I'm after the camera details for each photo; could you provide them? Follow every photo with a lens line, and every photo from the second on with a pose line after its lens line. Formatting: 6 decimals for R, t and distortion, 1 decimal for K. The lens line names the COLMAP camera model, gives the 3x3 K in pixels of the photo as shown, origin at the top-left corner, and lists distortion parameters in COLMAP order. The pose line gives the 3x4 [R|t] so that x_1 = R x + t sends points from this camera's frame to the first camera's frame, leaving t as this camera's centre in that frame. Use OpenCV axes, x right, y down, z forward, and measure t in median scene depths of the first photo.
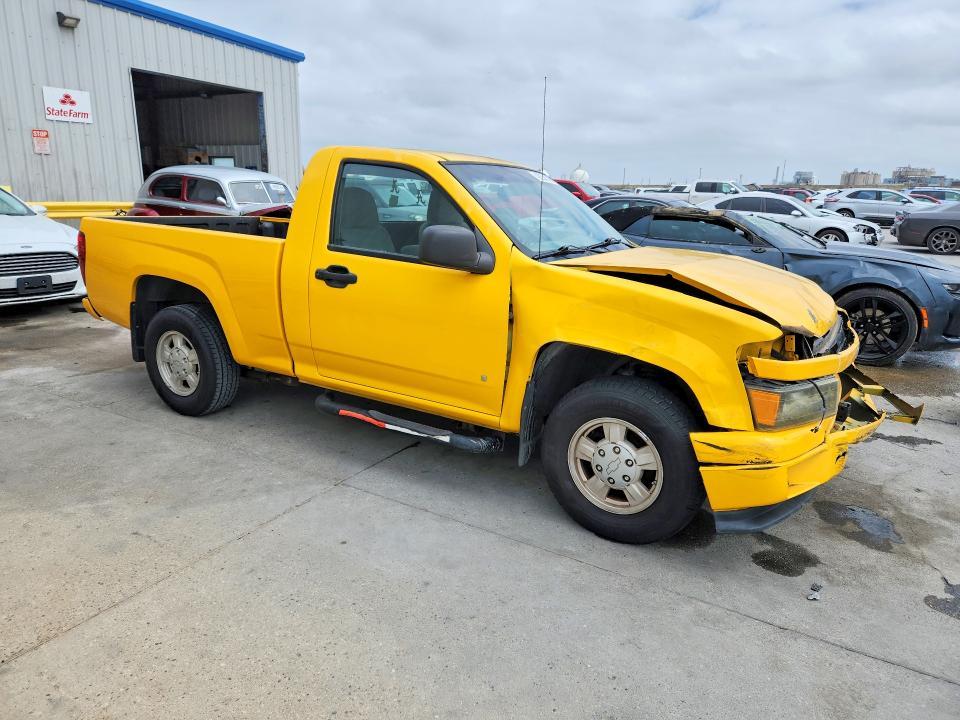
lens RADIAL K [[639.3, 0, 479.7], [0, 639.3, 355.8], [0, 0, 1]] dist [0.061345, -0.051087]
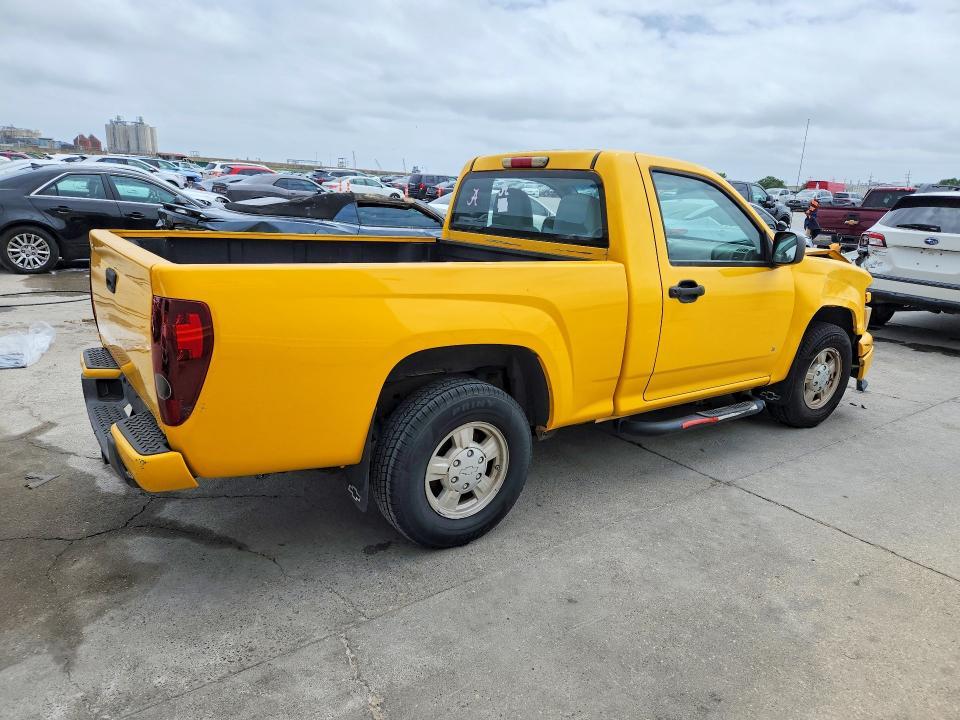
lens RADIAL K [[639.3, 0, 479.4], [0, 639.3, 366.0], [0, 0, 1]] dist [0.061345, -0.051087]
pose [[0.397904, -0.247825, 0.883320, -1.144390], [0.187530, 0.964465, 0.186116, -0.235642], [-0.898056, 0.091593, 0.430239, 0.802854]]
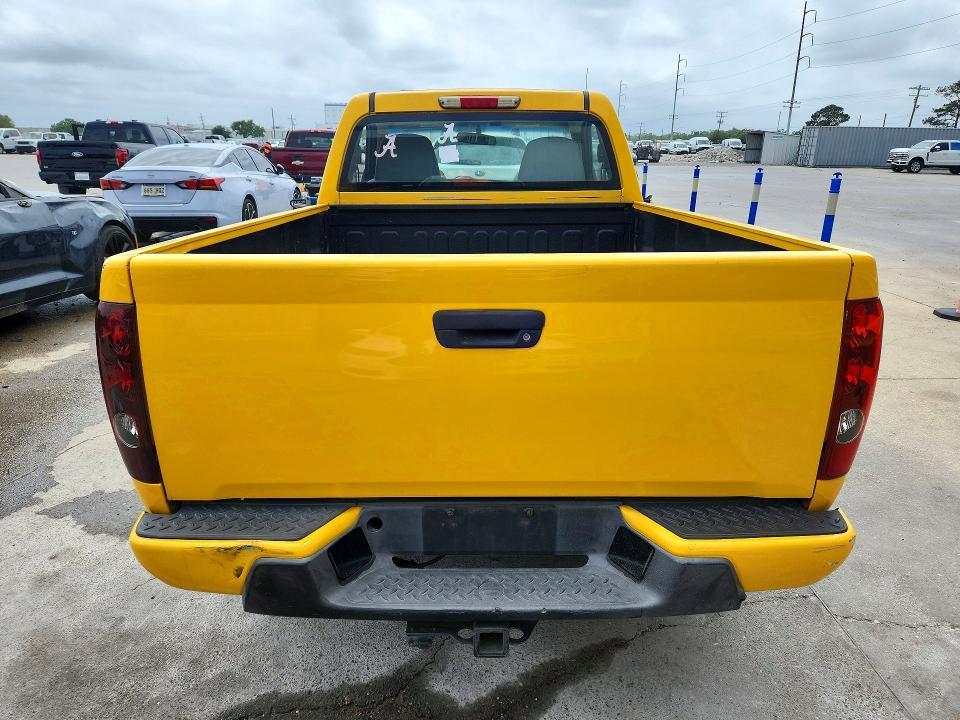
lens RADIAL K [[639.3, 0, 480.9], [0, 639.3, 357.9], [0, 0, 1]] dist [0.061345, -0.051087]
pose [[-0.508612, -0.287146, 0.811703, -0.962765], [0.193207, 0.880642, 0.432597, -0.409892], [-0.839038, 0.376850, -0.392426, 1.592381]]
